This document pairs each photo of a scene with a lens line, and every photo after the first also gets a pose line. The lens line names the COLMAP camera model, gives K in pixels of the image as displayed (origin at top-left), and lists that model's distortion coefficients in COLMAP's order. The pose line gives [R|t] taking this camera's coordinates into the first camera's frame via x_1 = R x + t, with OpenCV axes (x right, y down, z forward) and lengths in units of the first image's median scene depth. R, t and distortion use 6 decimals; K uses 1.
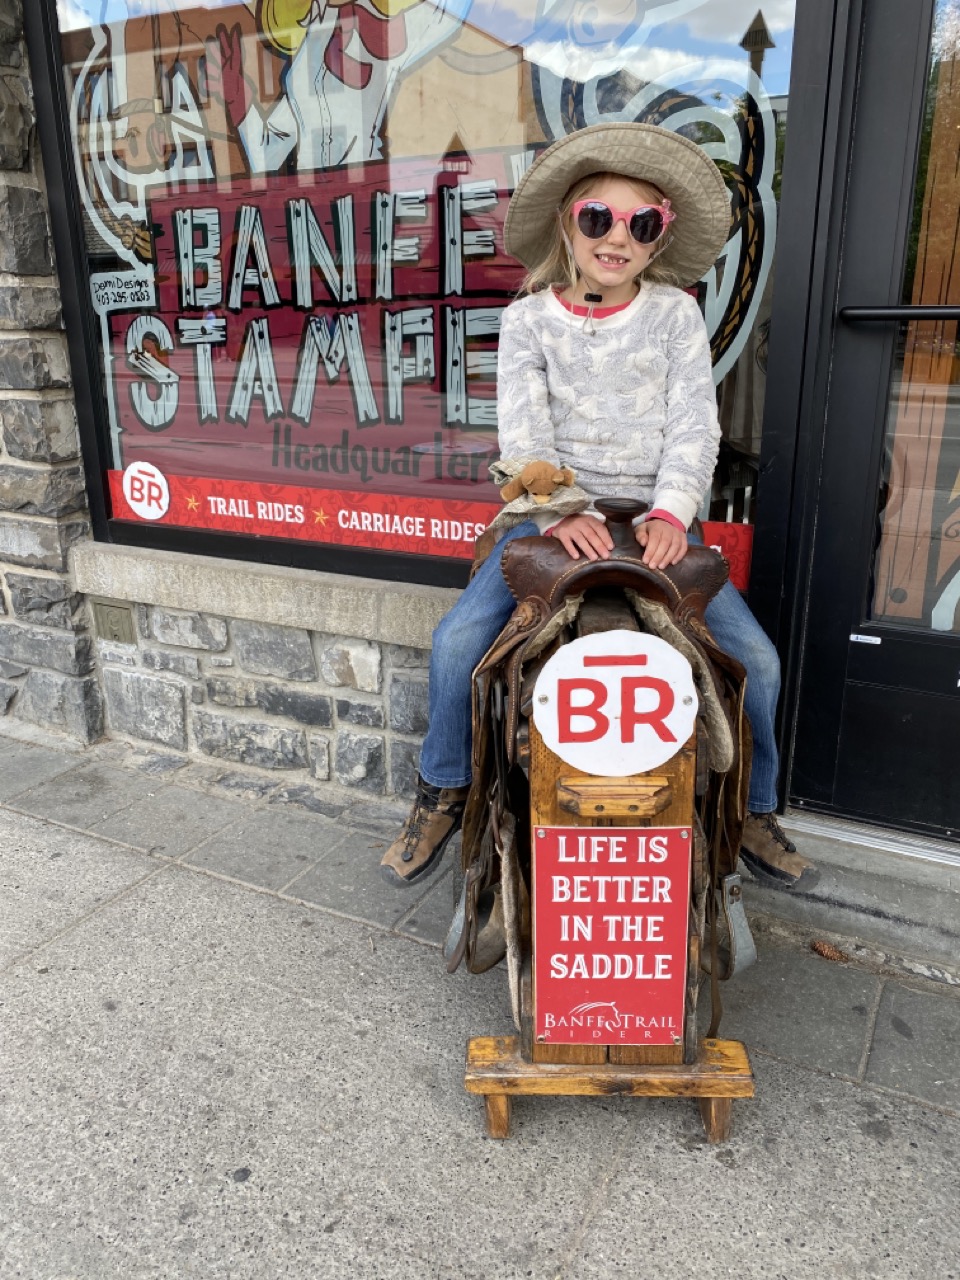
lens RADIAL K [[978.8, 0, 480.9], [0, 978.8, 640.3], [0, 0, 1]] dist [0.014936, -0.015966]
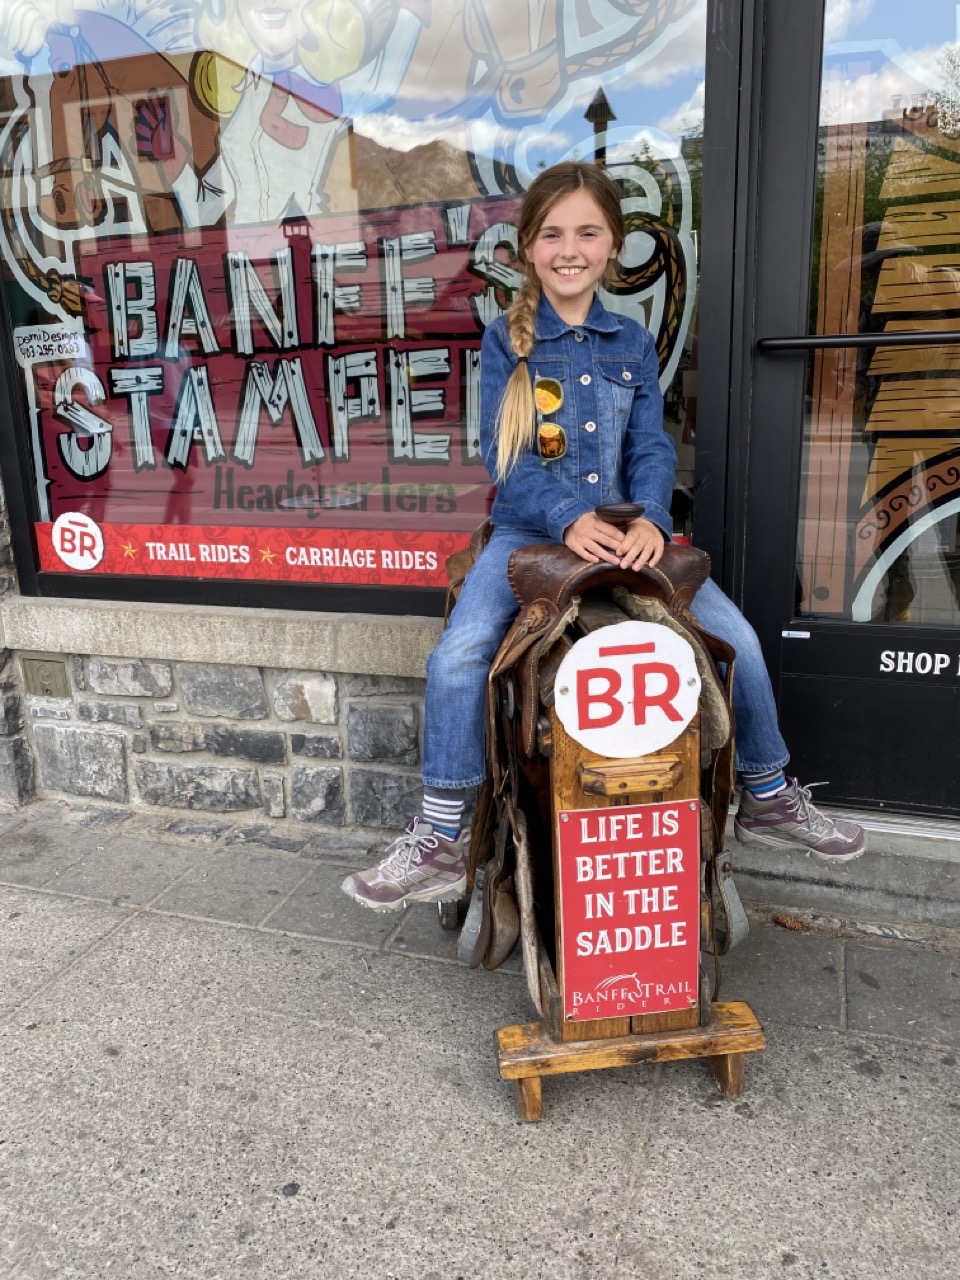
lens RADIAL K [[978.8, 0, 477.8], [0, 978.8, 635.5], [0, 0, 1]] dist [0.014936, -0.015966]
pose [[0.987940, -0.062646, 0.141595, -0.121826], [0.070873, 0.996032, -0.053820, 0.034610], [-0.137661, 0.063207, 0.988461, -0.044420]]
